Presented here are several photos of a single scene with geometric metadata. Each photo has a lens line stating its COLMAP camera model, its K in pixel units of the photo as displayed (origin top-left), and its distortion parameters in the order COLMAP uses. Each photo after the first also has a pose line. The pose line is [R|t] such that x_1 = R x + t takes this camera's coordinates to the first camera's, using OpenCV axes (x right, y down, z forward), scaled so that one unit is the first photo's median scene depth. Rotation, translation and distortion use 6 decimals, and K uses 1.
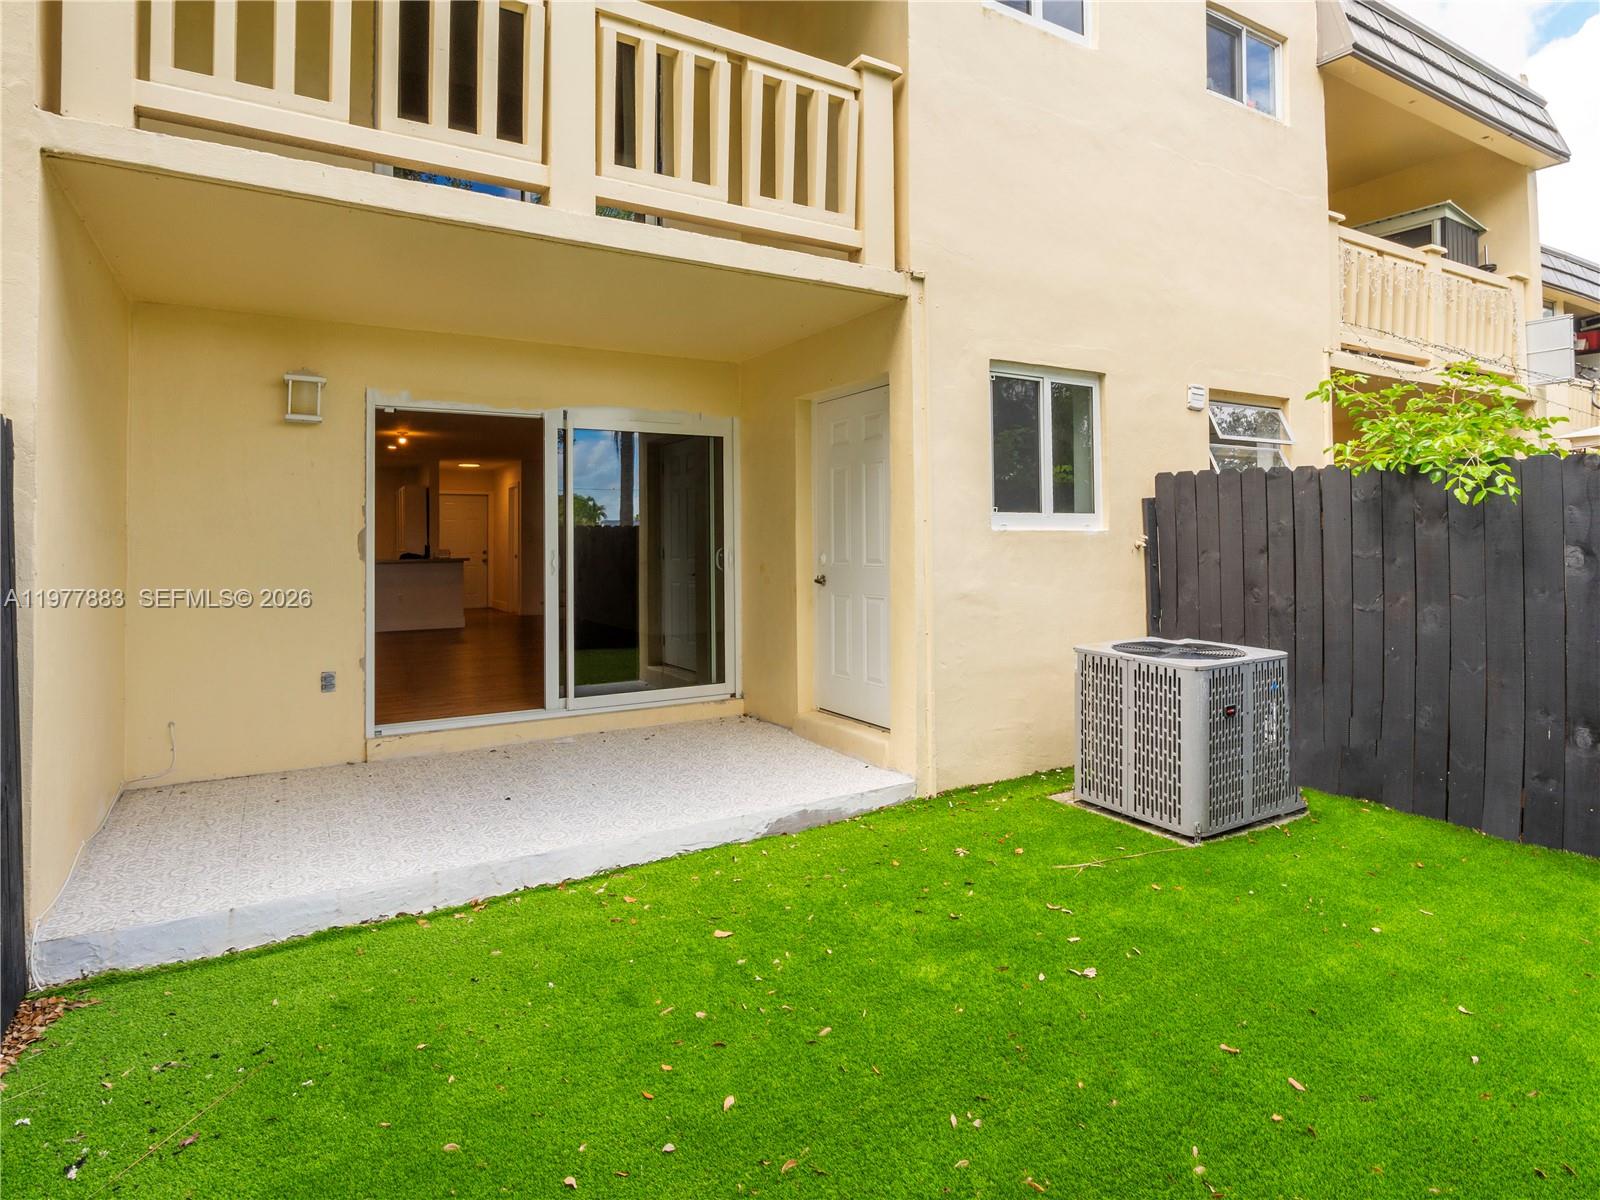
lens RADIAL K [[874.4, 0, 802.8], [0, 874.4, 519.4], [0, 0, 1]] dist [-0.004068, 0.000504]
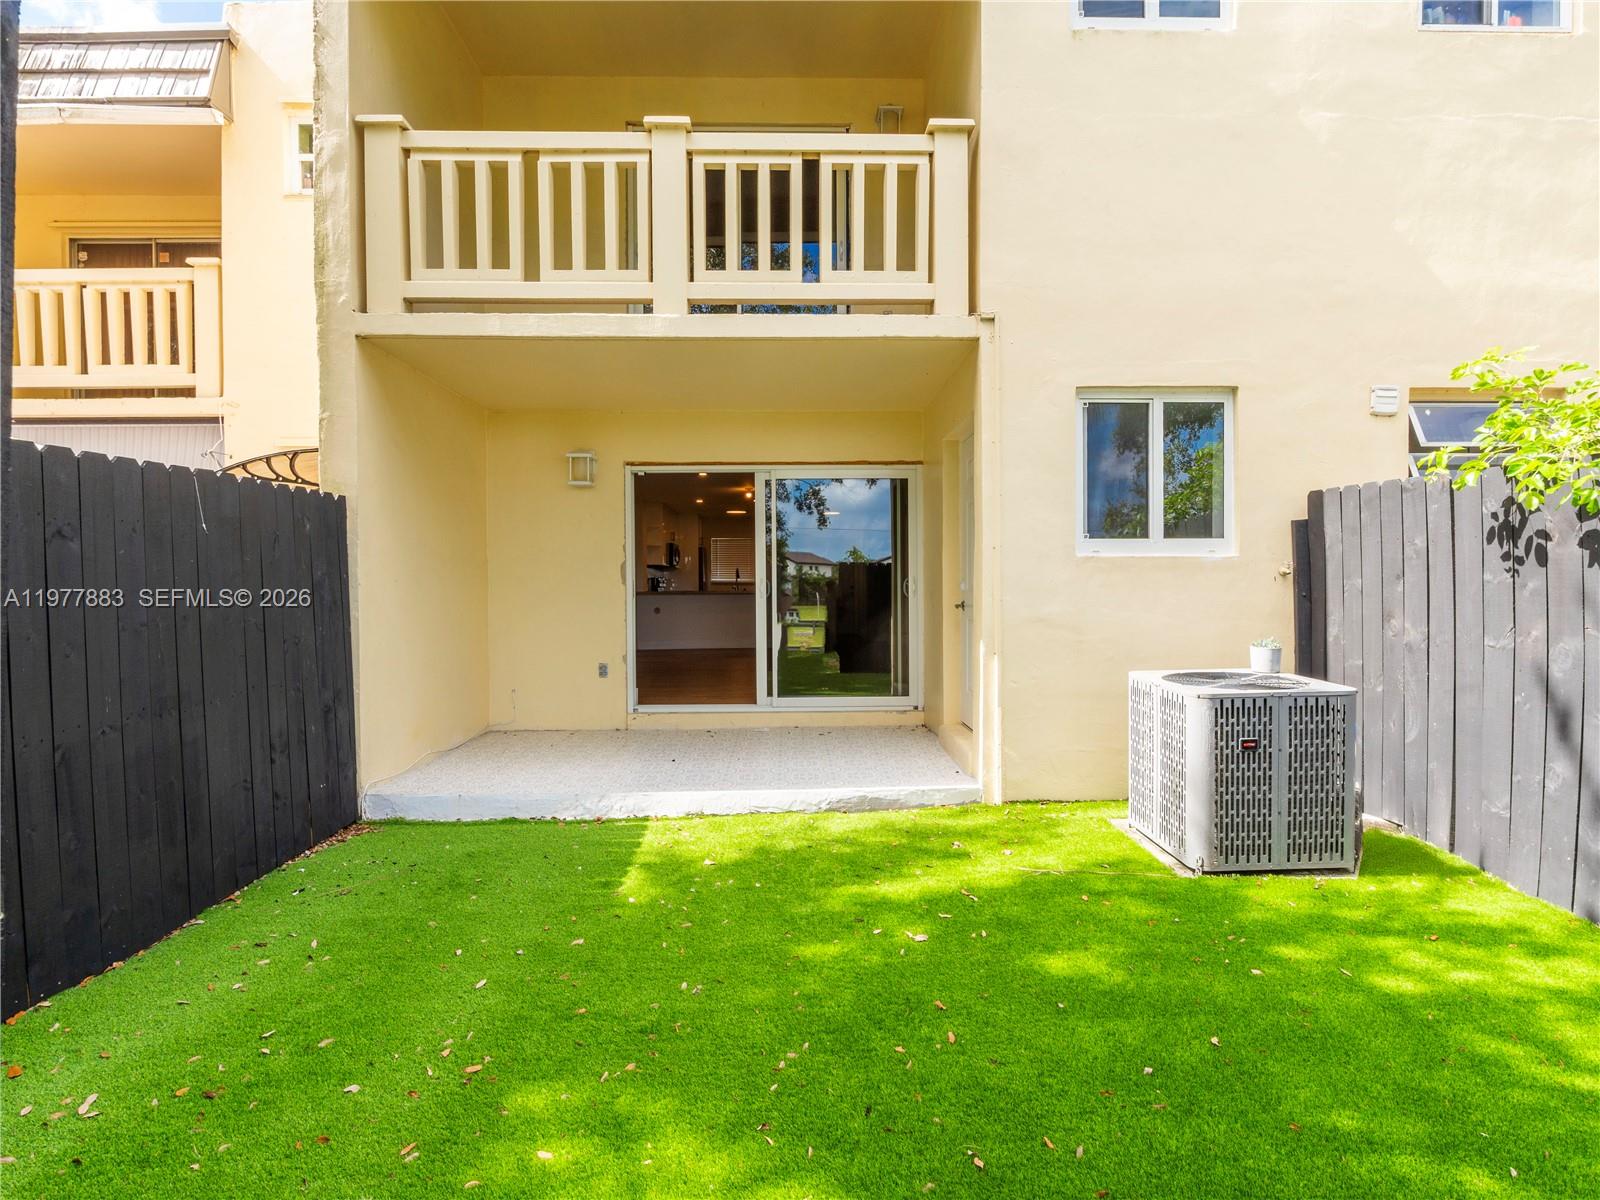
lens RADIAL K [[827.6, 0, 800.5], [0, 827.6, 596.3], [0, 0, 1]] dist [-0.005779, 0.000658]
pose [[0.868164, 0.011150, -0.496152, 0.435474], [0.009949, 0.999156, 0.039861, 0.017919], [0.496178, -0.039542, 0.867320, 0.003249]]
